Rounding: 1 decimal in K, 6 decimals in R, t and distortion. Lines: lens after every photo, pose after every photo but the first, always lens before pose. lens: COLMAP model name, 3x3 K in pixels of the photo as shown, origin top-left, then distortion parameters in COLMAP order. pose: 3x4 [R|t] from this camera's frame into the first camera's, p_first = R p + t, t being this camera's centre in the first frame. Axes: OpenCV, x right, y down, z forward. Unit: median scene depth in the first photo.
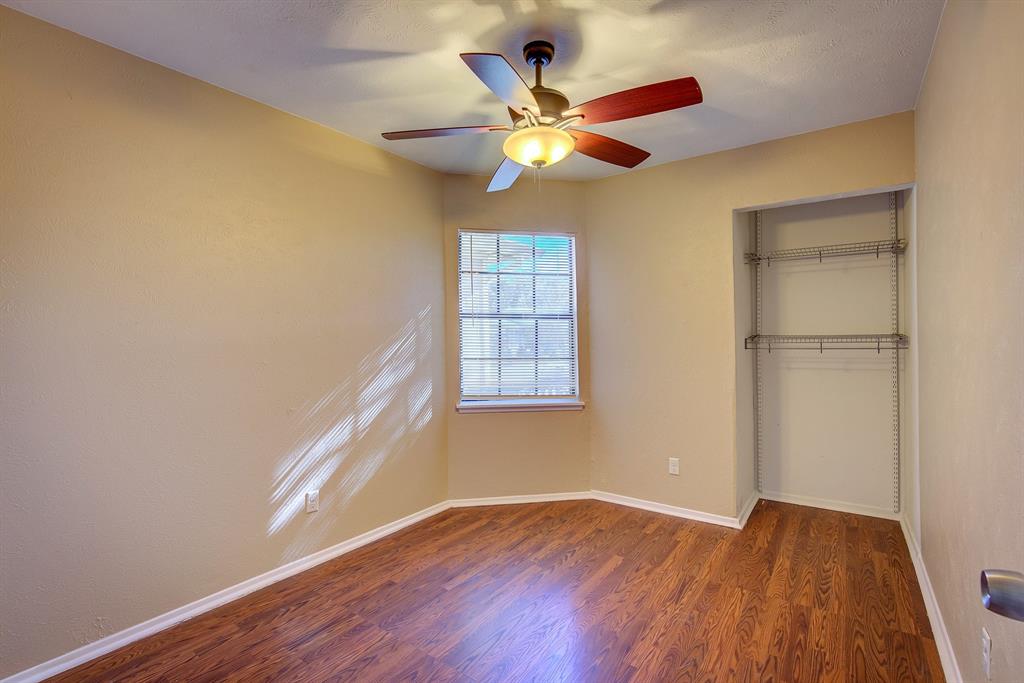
lens RADIAL K [[468.2, 0, 512.5], [0, 468.2, 340.1], [0, 0, 1]] dist [-0.027125, 0.000728]
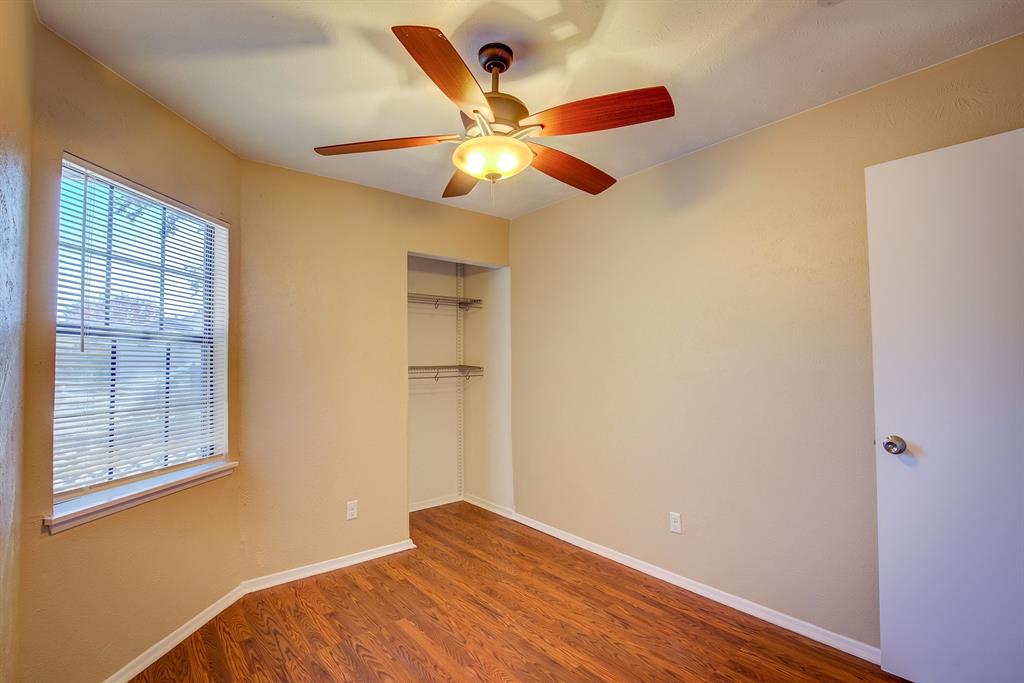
lens RADIAL K [[469.3, 0, 511.5], [0, 469.3, 345.5], [0, 0, 1]] dist [-0.028049, 0.000577]
pose [[0.255771, 0.037757, 0.966000, -0.541414], [0.009475, 0.999091, -0.041559, -0.013796], [-0.966691, 0.019783, 0.255181, 0.521624]]
